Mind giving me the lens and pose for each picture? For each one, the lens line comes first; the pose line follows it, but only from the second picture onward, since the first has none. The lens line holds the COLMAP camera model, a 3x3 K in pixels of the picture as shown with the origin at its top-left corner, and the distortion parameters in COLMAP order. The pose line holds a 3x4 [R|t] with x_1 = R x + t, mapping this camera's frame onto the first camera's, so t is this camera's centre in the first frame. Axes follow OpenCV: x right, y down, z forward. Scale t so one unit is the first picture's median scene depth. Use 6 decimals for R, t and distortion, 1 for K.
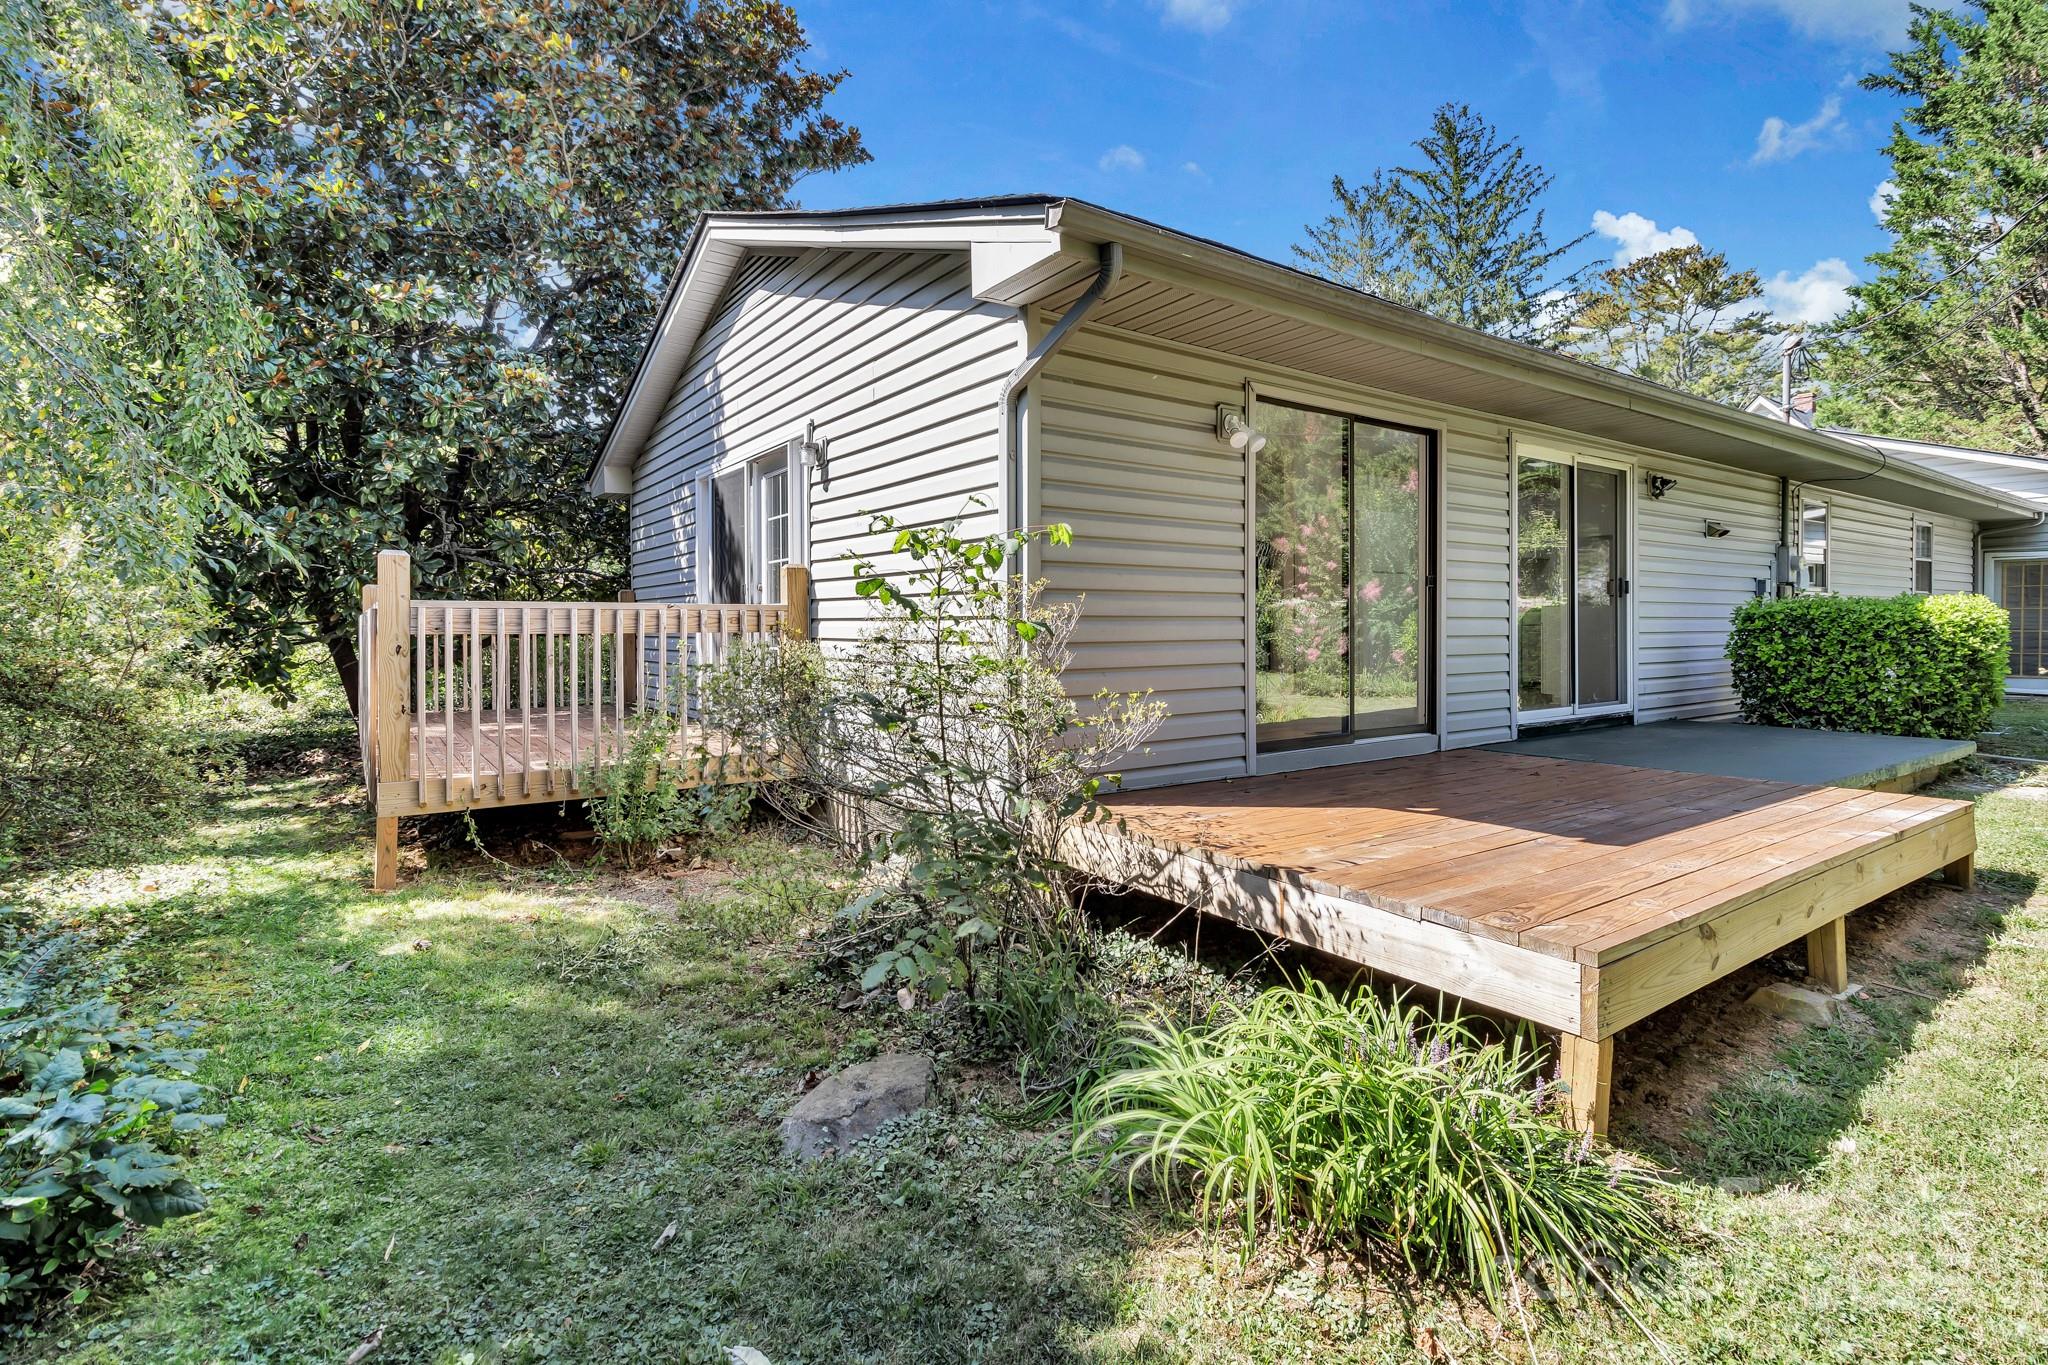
lens RADIAL K [[971.6, 0, 1023.6], [0, 971.6, 631.8], [0, 0, 1]] dist [0.002195, 0.000280]
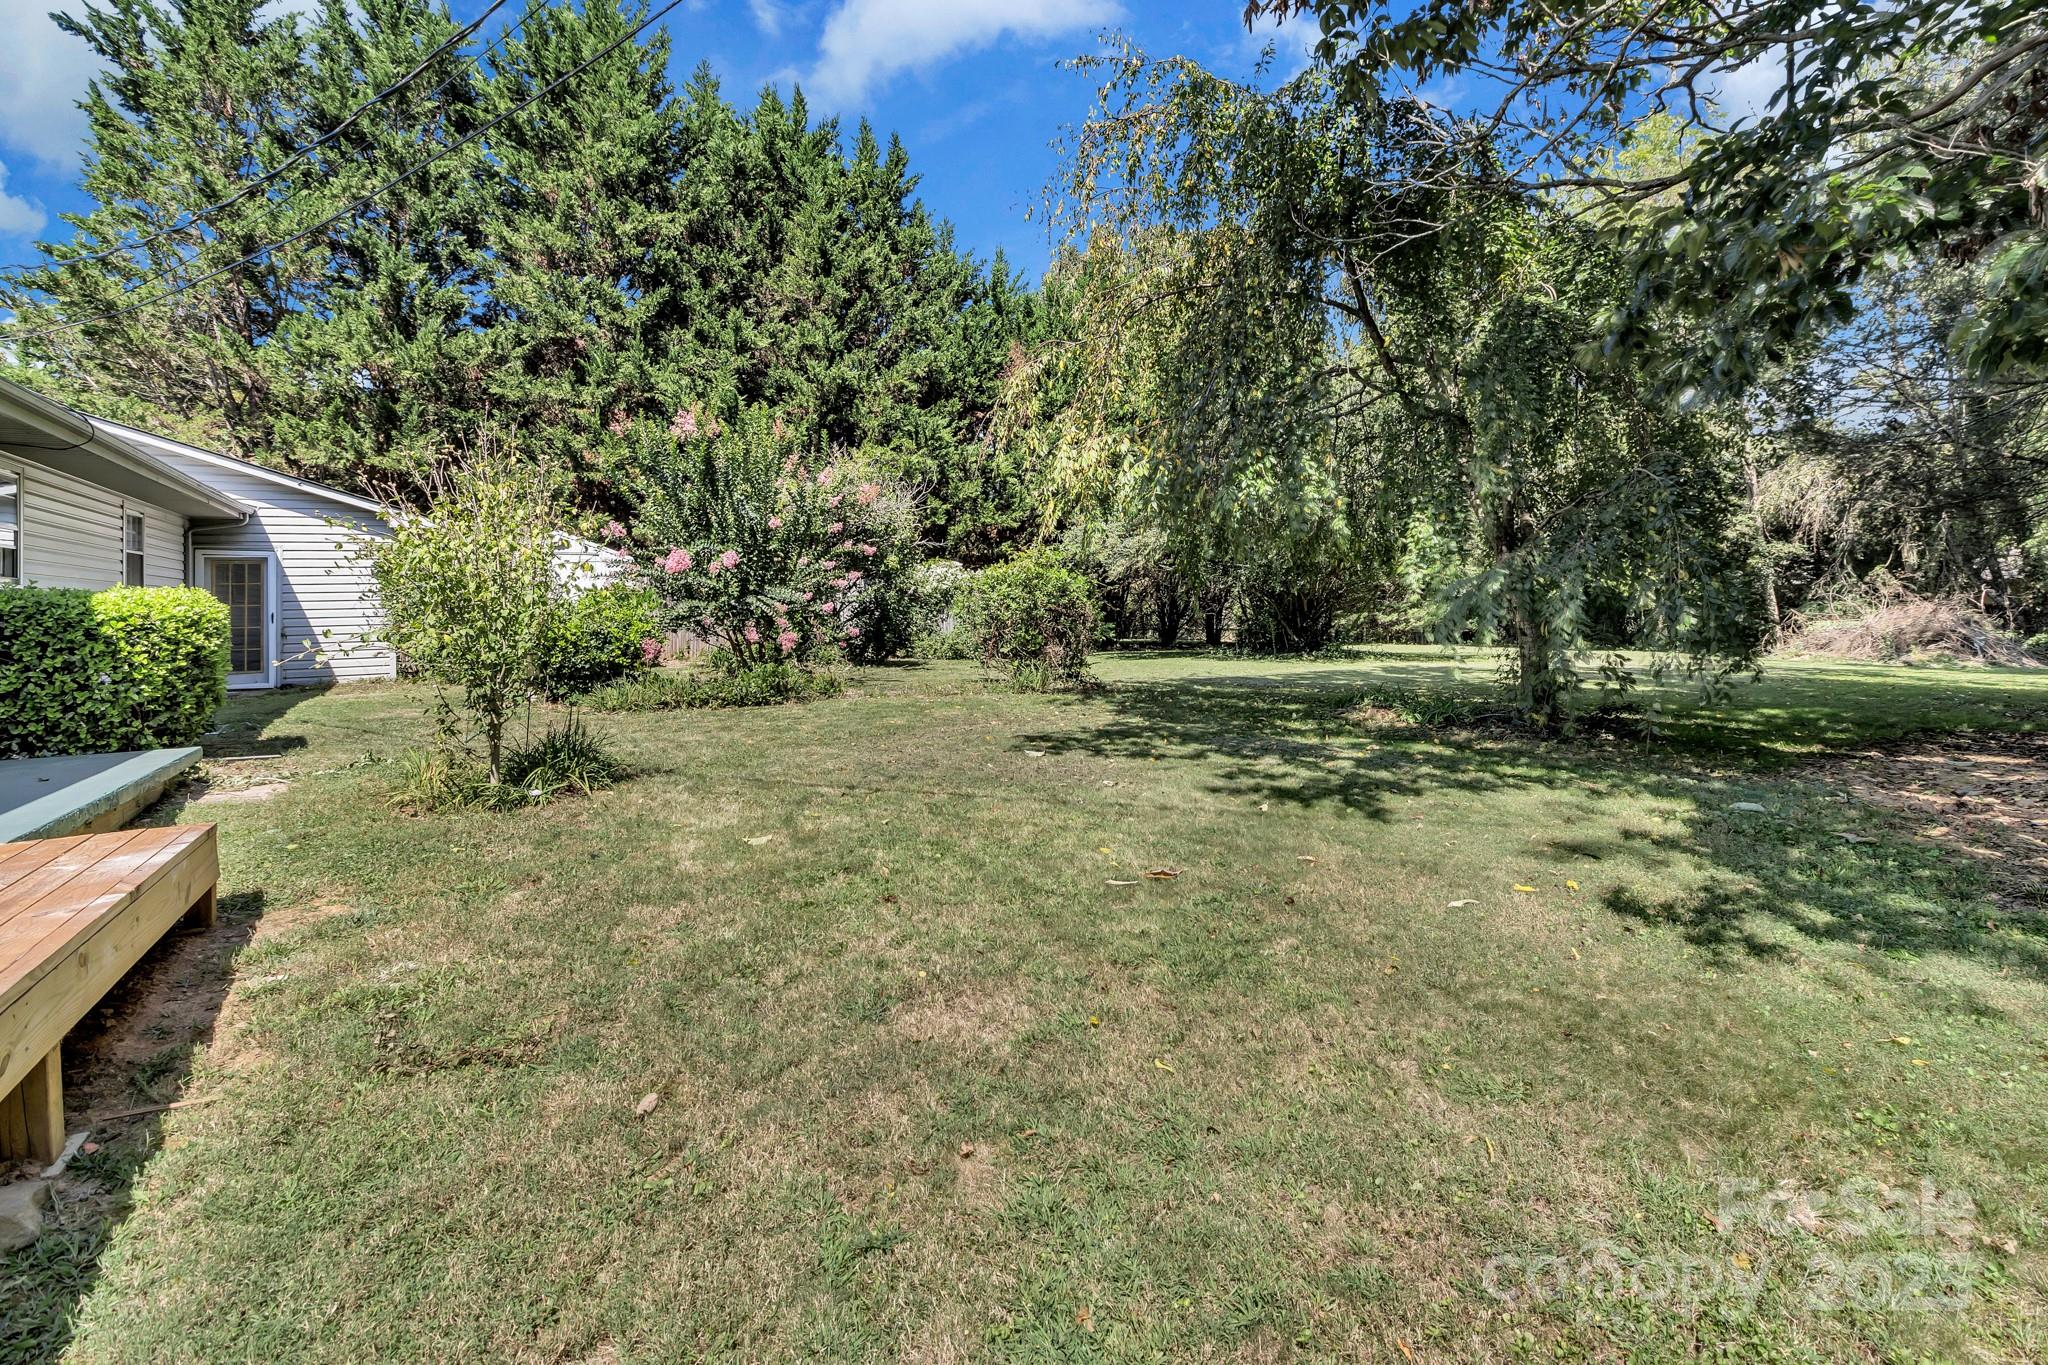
lens RADIAL K [[976.6, 0, 1026.1], [0, 976.6, 589.2], [0, 0, 1]] dist [0.002305, 0.000465]
pose [[0.078850, 0.018410, 0.996716, 0.110416], [0.028018, 0.999394, -0.020676, 0.004933], [-0.996493, 0.029556, 0.078287, 0.140497]]
